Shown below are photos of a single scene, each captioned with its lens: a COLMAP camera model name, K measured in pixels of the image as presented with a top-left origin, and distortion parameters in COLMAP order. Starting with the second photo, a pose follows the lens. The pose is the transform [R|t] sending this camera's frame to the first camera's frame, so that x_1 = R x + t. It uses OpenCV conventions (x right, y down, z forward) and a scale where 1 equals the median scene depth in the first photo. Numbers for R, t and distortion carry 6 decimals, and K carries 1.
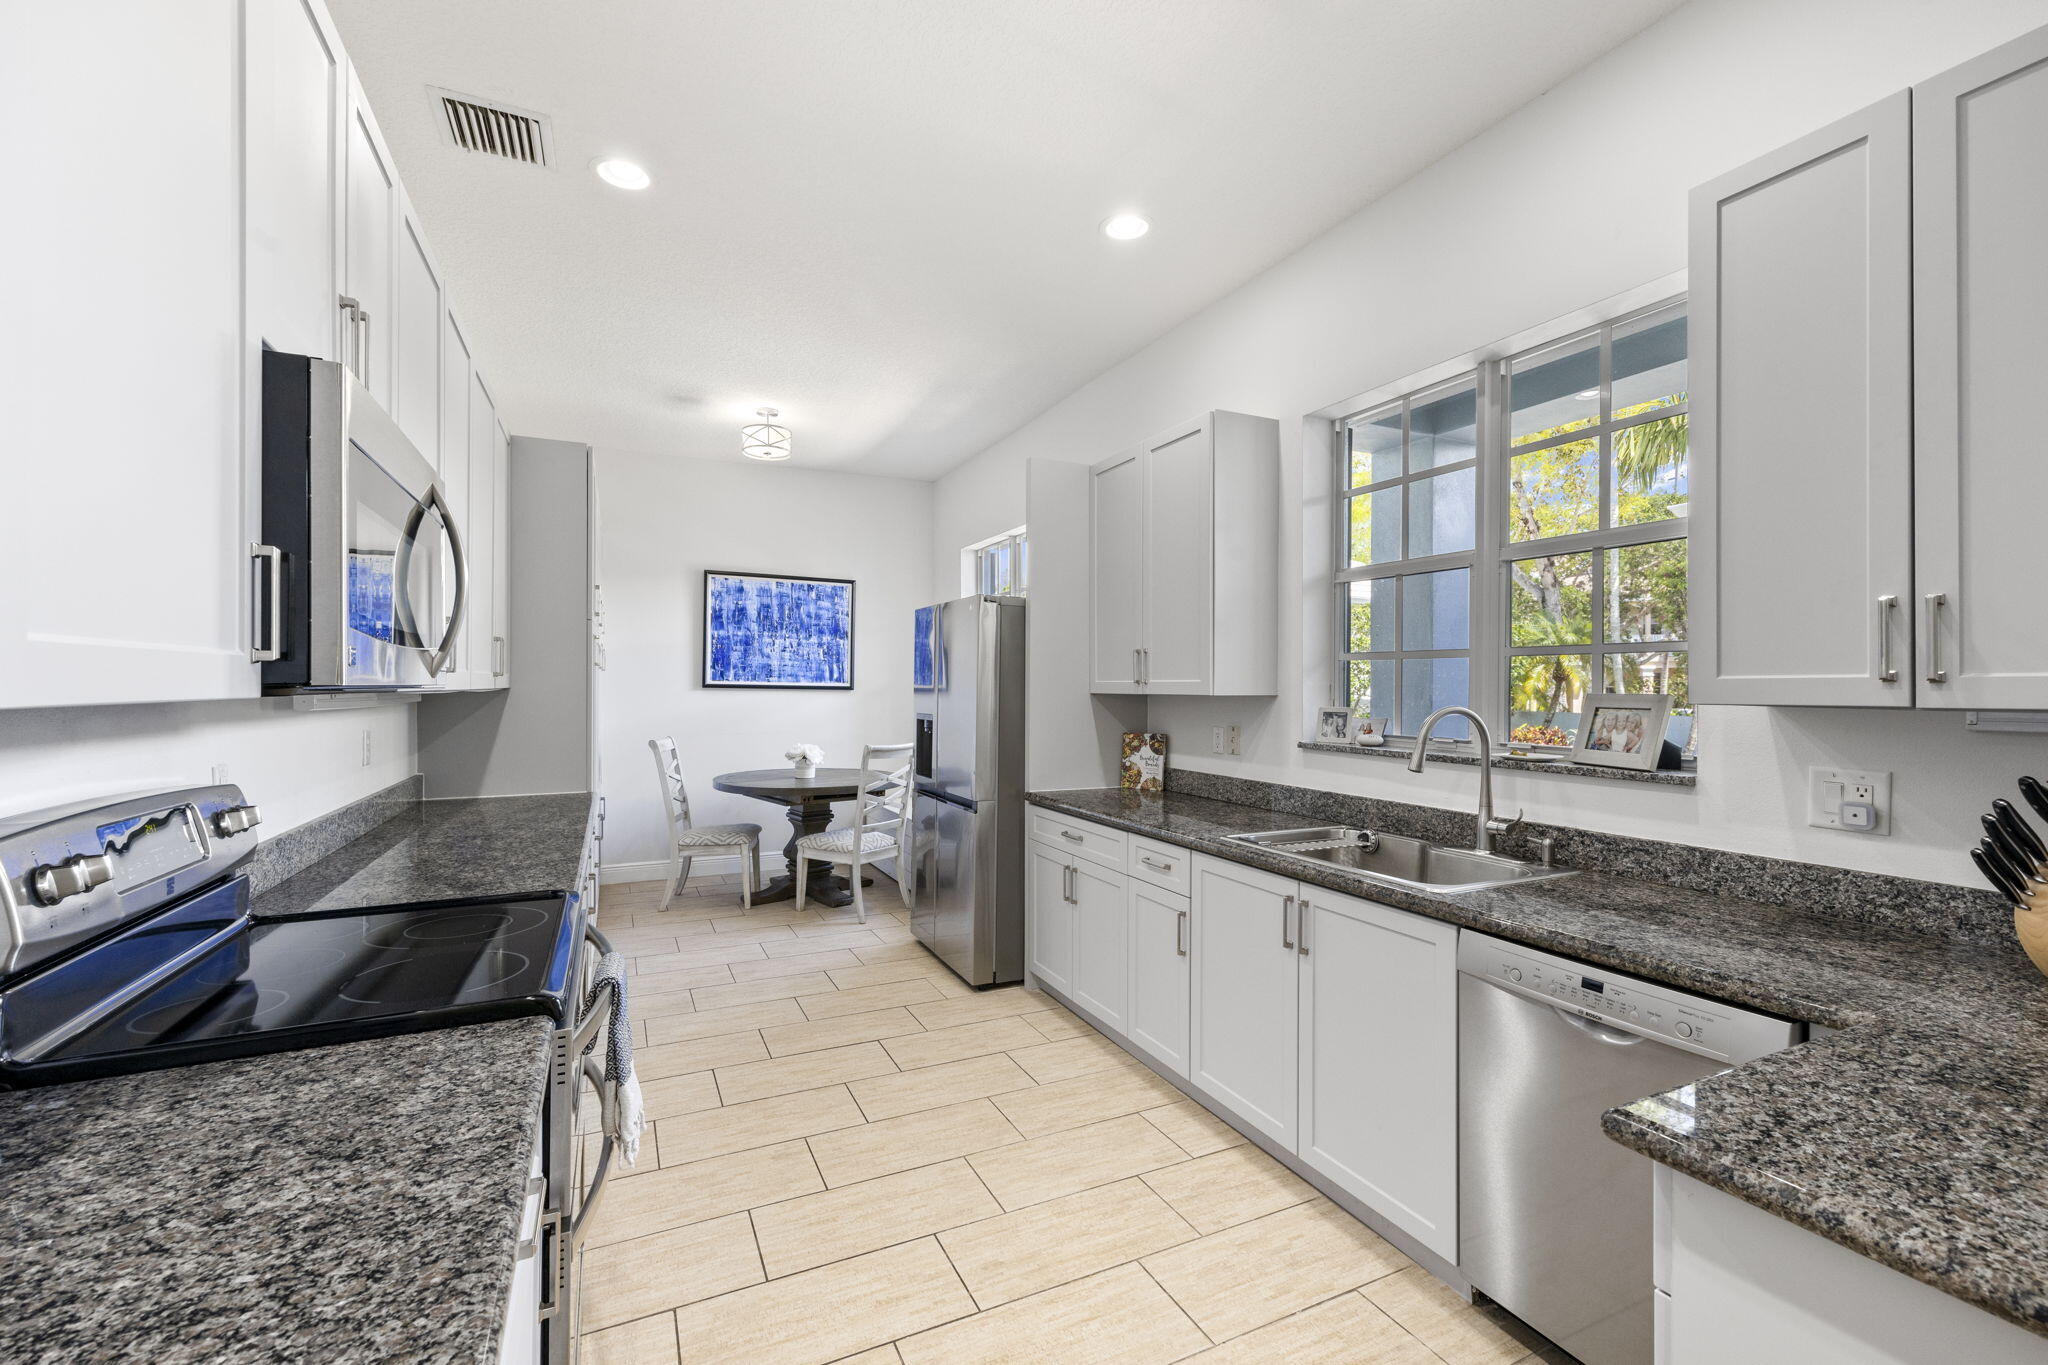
lens RADIAL K [[857.8, 0, 1031.3], [0, 857.8, 687.2], [0, 0, 1]] dist [0.001015, 0.000306]
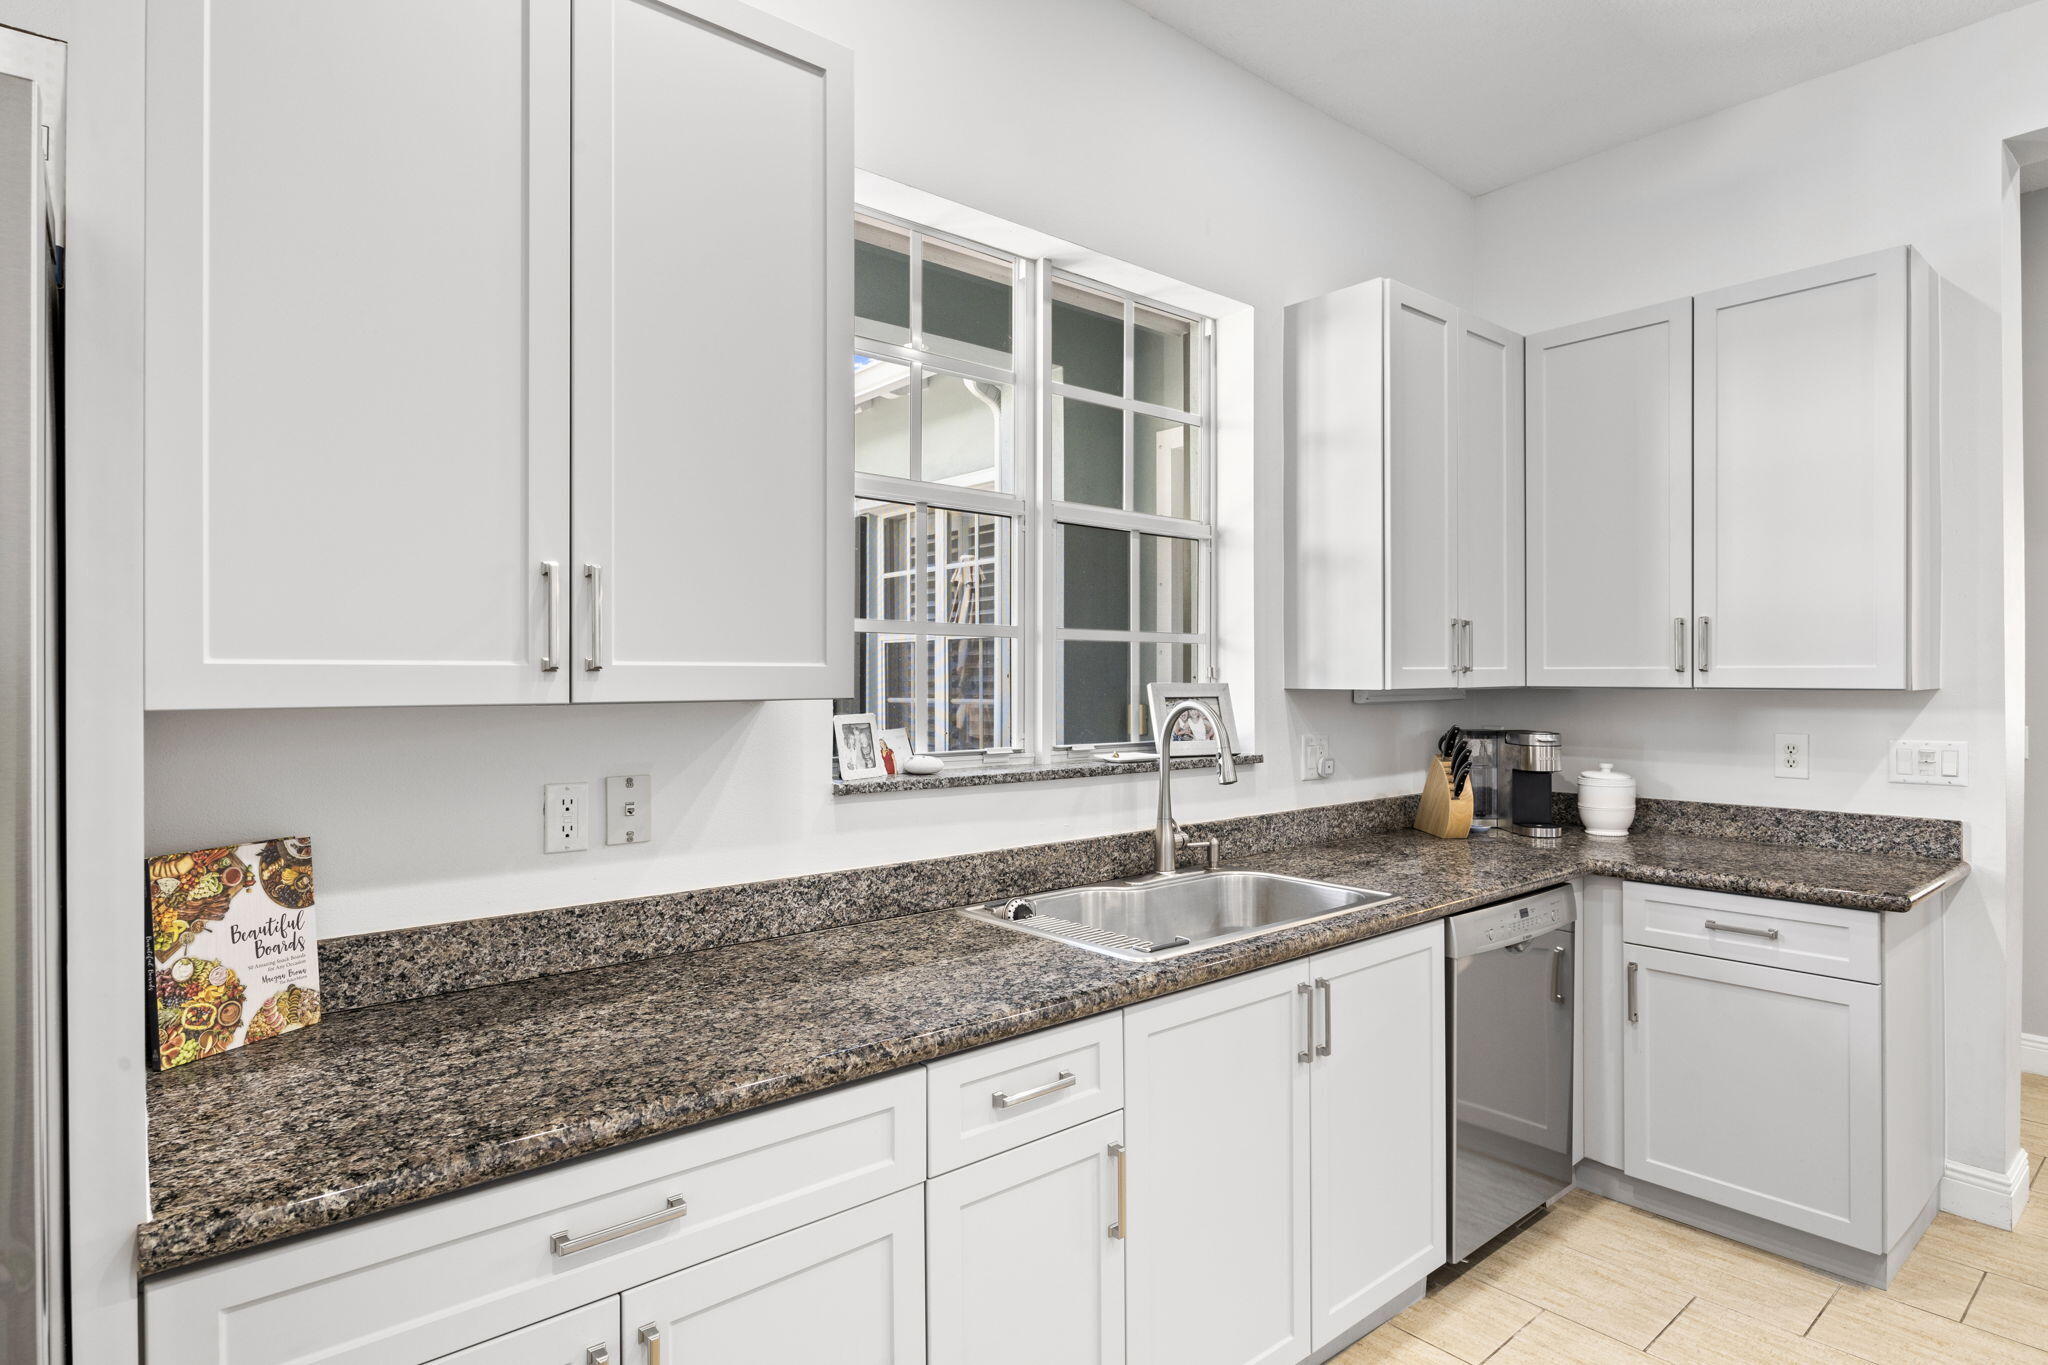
lens RADIAL K [[1099.1, 0, 1027.6], [0, 1099.1, 676.6], [0, 0, 1]] dist [0.002112, -0.000129]
pose [[-0.249871, -0.003532, 0.968273, -0.490762], [0.003524, 0.999983, 0.004557, -0.005236], [-0.968273, 0.004551, -0.249854, 1.442288]]
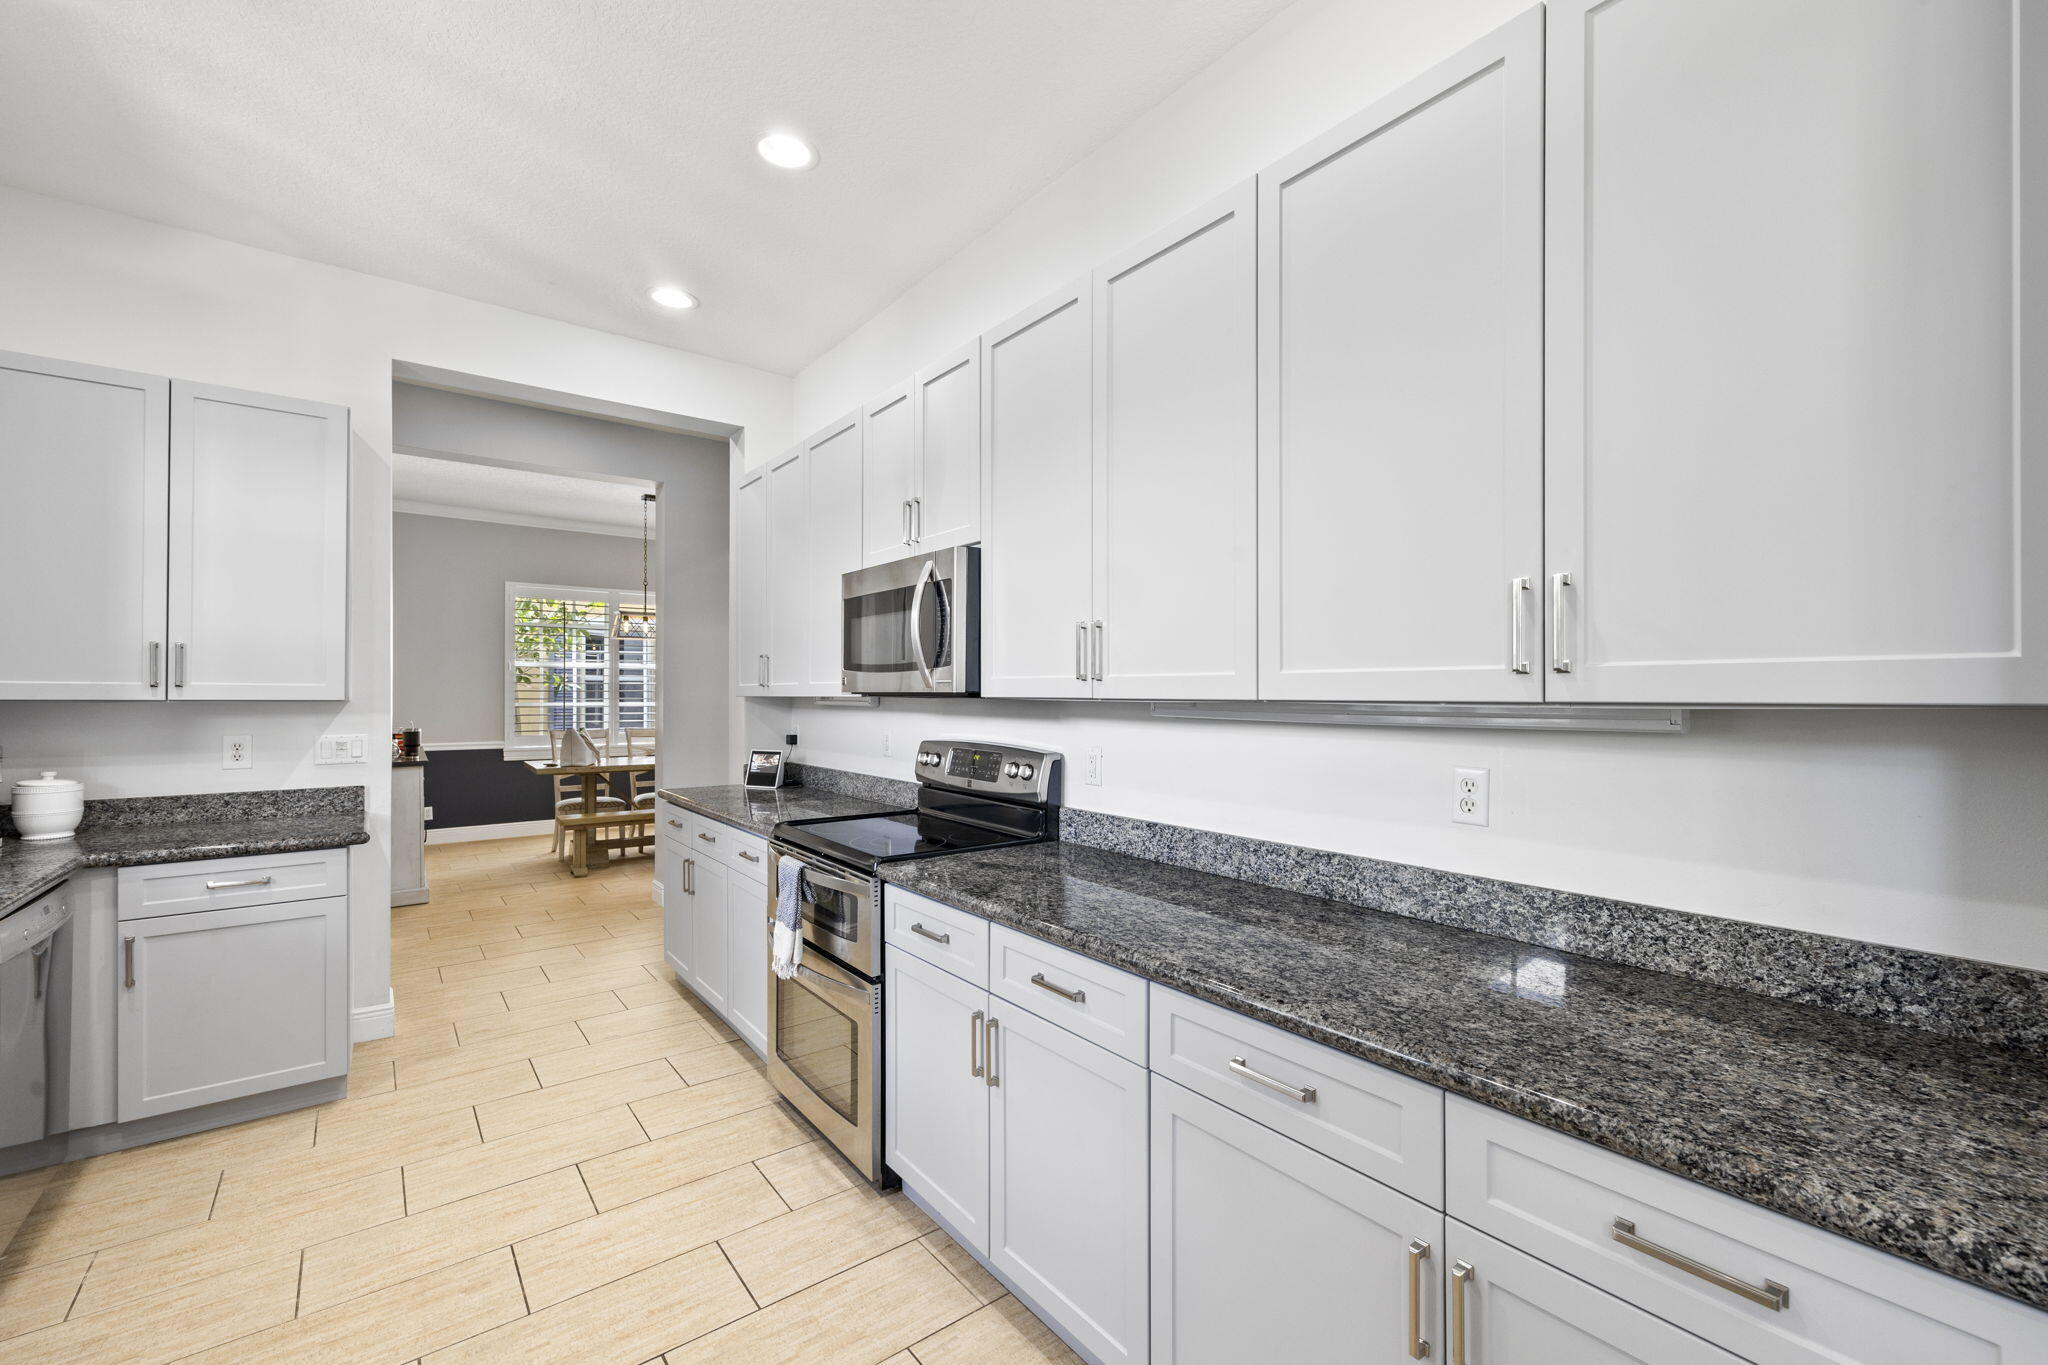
lens RADIAL K [[857.8, 0, 1028.6], [0, 857.8, 689.5], [0, 0, 1]] dist [0.001015, 0.000306]
pose [[-0.980103, -0.005392, -0.198416, -0.398089], [-0.004348, 0.999974, -0.005698, 0.002548], [0.198442, -0.004722, -0.980101, 1.782564]]
